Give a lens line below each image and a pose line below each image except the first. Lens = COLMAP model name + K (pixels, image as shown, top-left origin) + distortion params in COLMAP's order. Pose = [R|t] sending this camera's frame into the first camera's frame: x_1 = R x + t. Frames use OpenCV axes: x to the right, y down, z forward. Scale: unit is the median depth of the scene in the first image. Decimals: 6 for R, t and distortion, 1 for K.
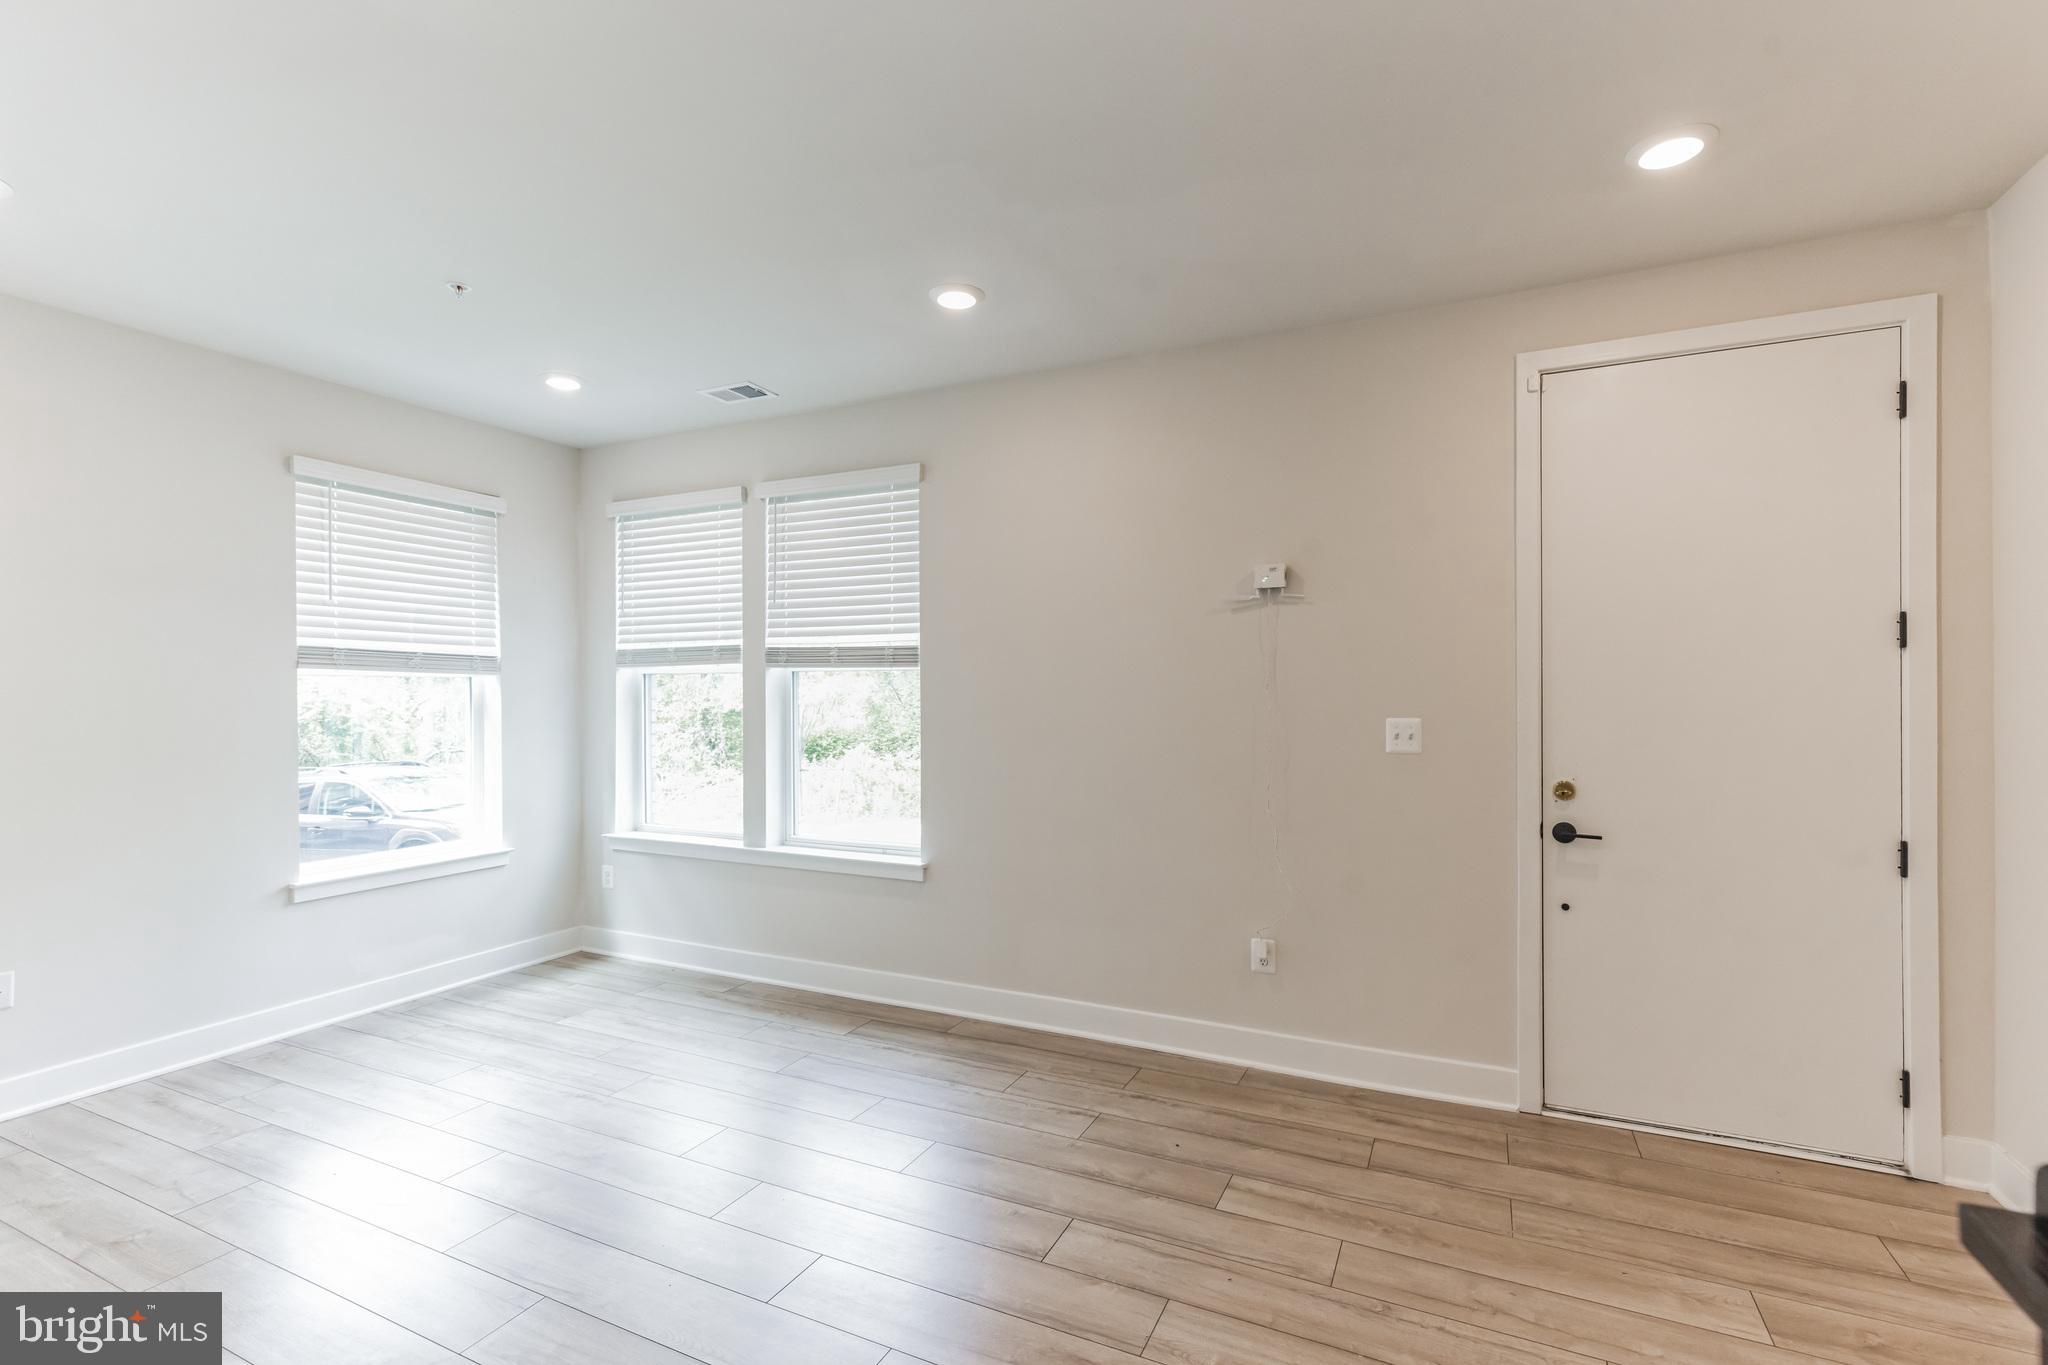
lens RADIAL K [[934.7, 0, 1028.0], [0, 934.7, 680.3], [0, 0, 1]] dist [0.002243, 0.000510]
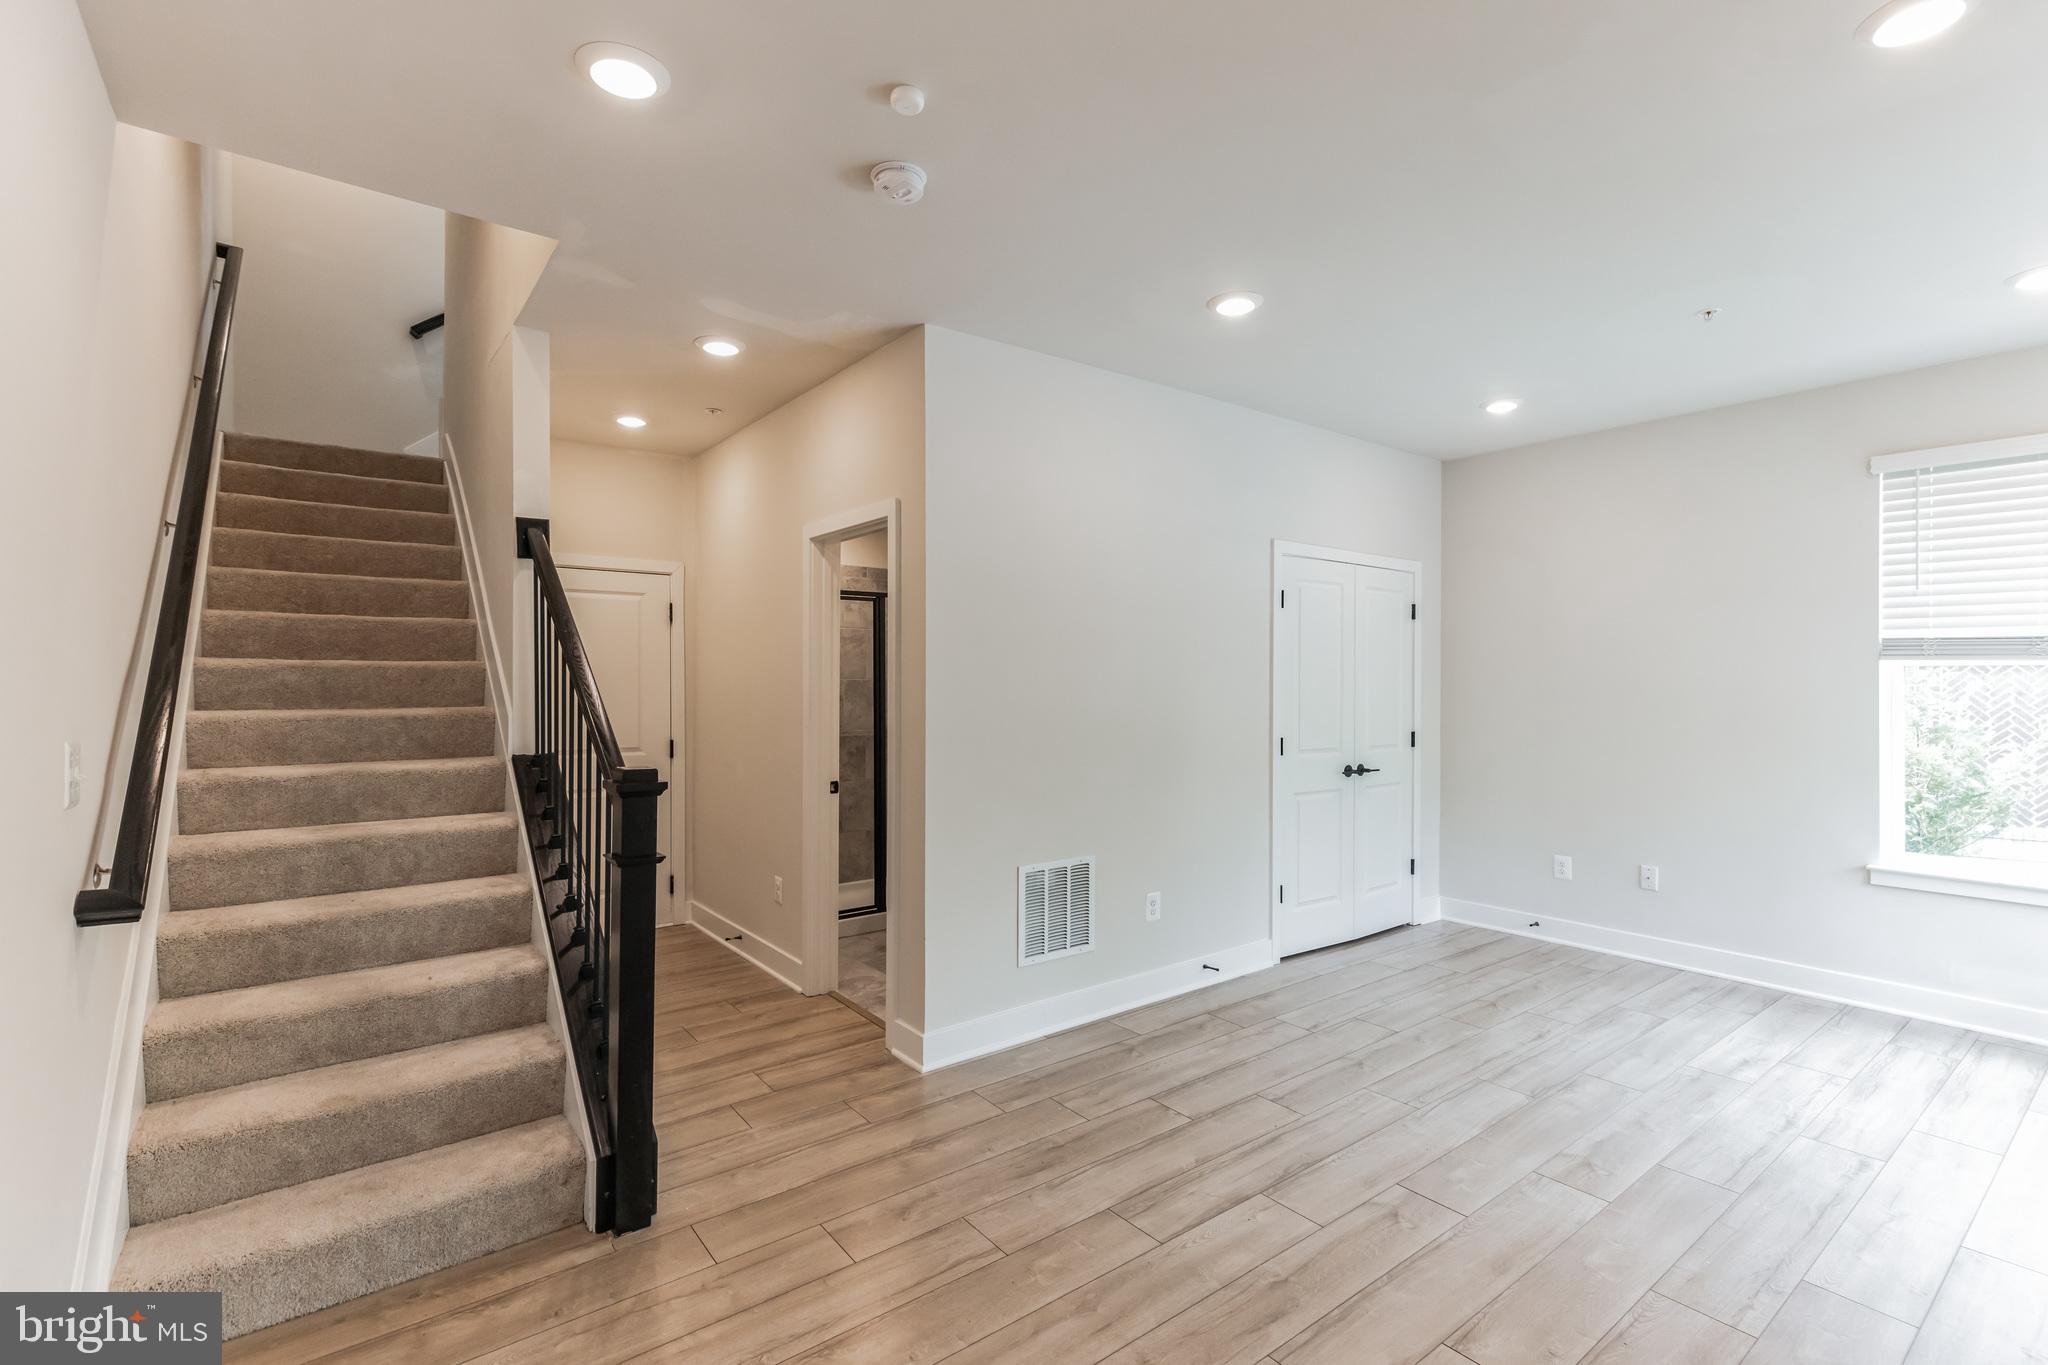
lens RADIAL K [[934.7, 0, 1018.4], [0, 934.7, 678.7], [0, 0, 1]] dist [0.002243, 0.000510]
pose [[-0.448969, 0.005685, -0.893529, 0.575442], [0.011885, 0.999929, 0.000391, -0.004177], [0.893469, -0.010444, -0.449004, 0.610576]]
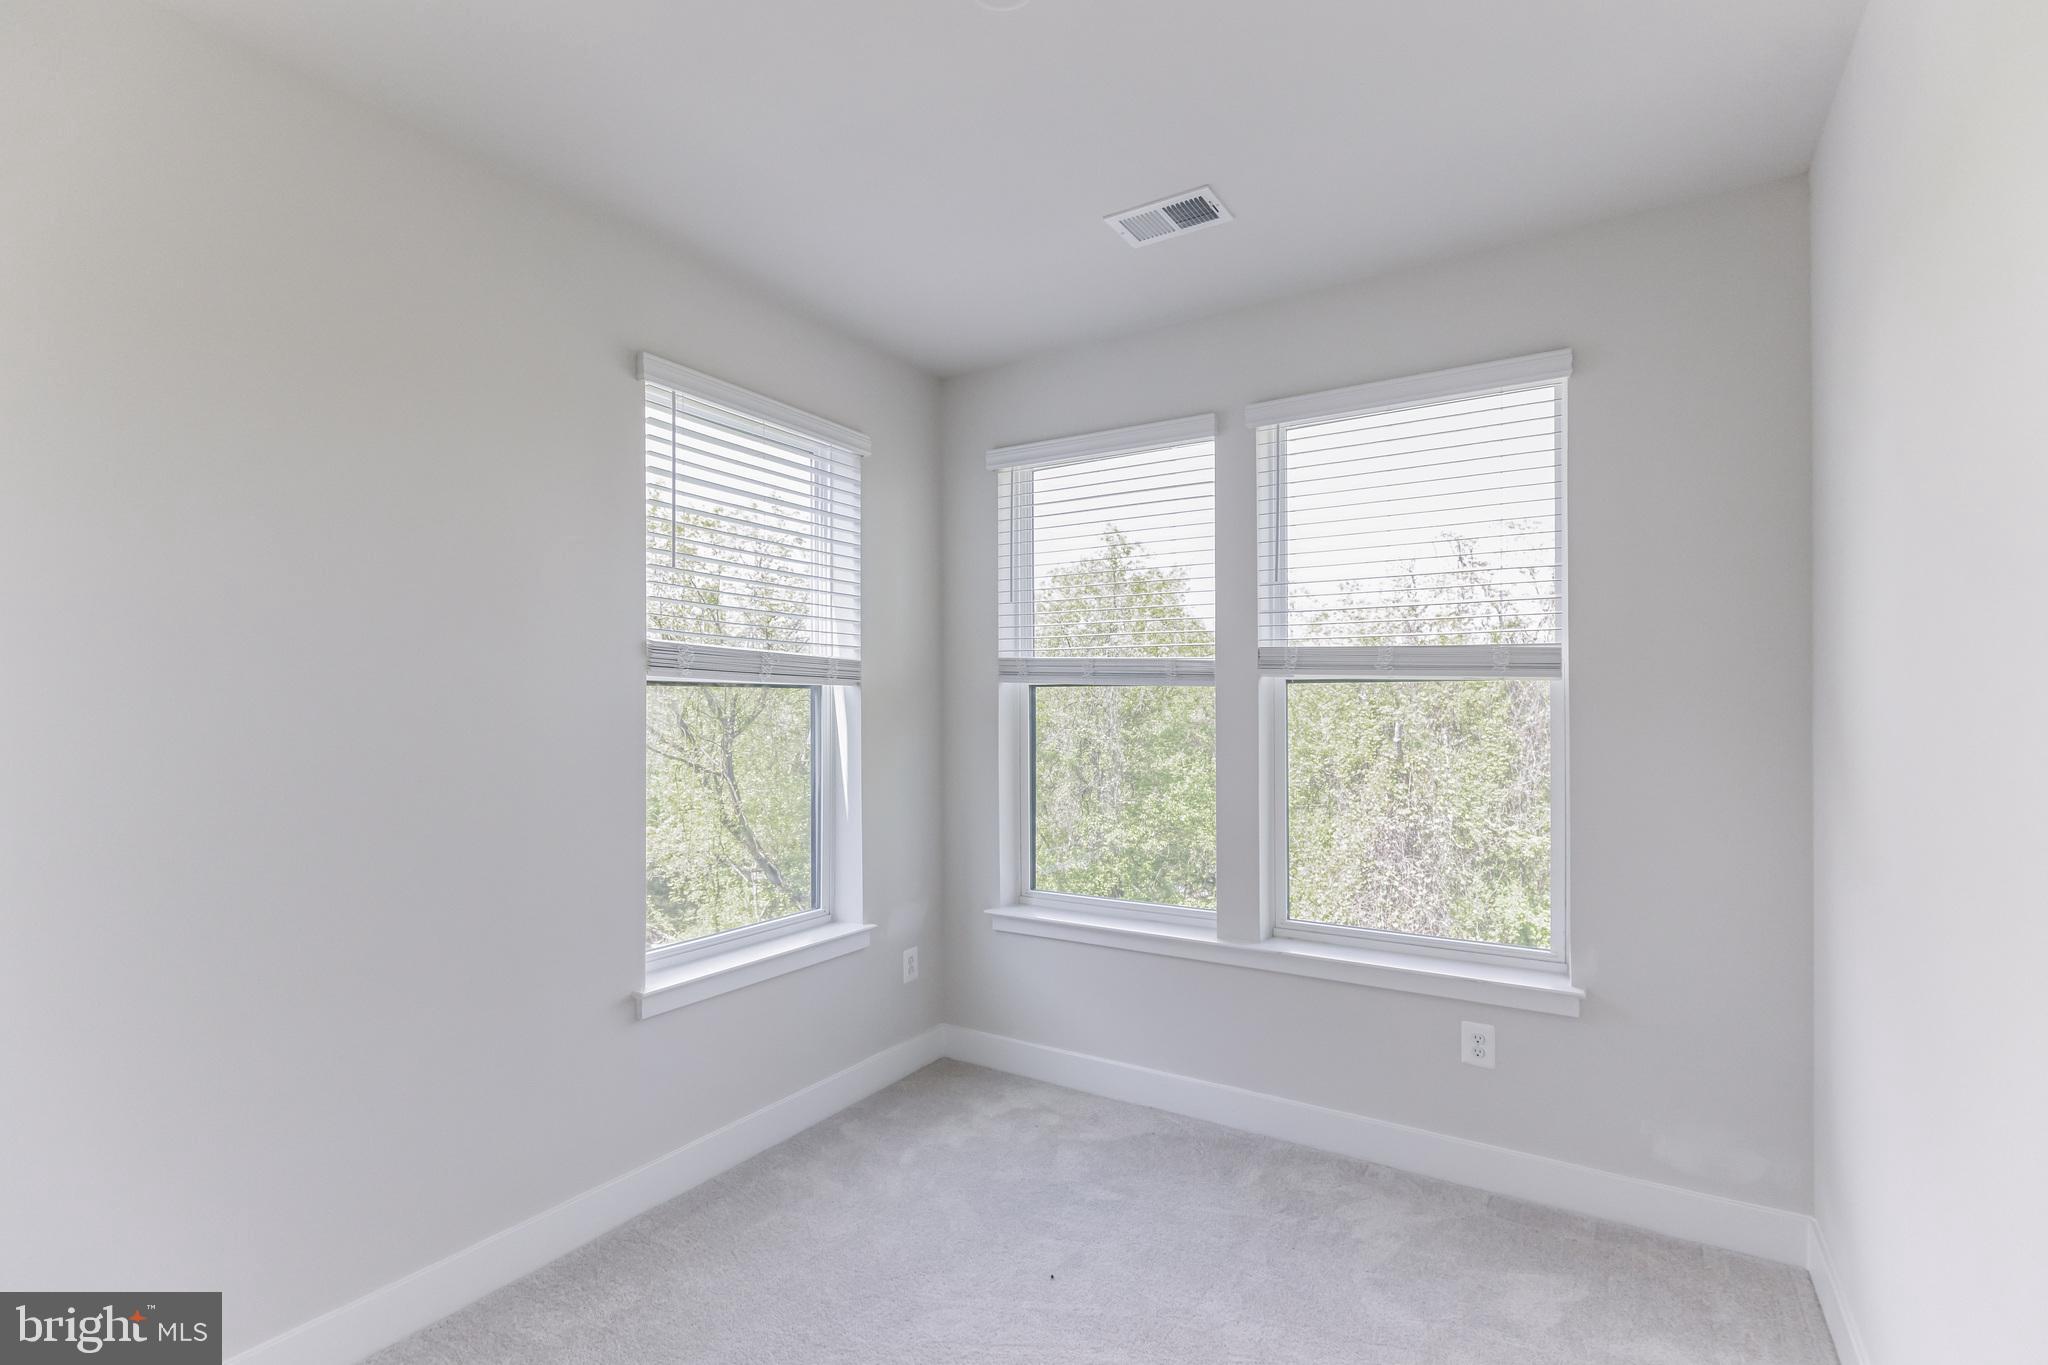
lens RADIAL K [[934.7, 0, 1007.2], [0, 934.7, 693.9], [0, 0, 1]] dist [0.002243, 0.000510]
pose [[0.992855, 0.004208, -0.119253, -0.431314], [-0.004433, 0.999989, -0.001621, 0.000351], [0.119245, 0.002138, 0.992863, 0.347352]]
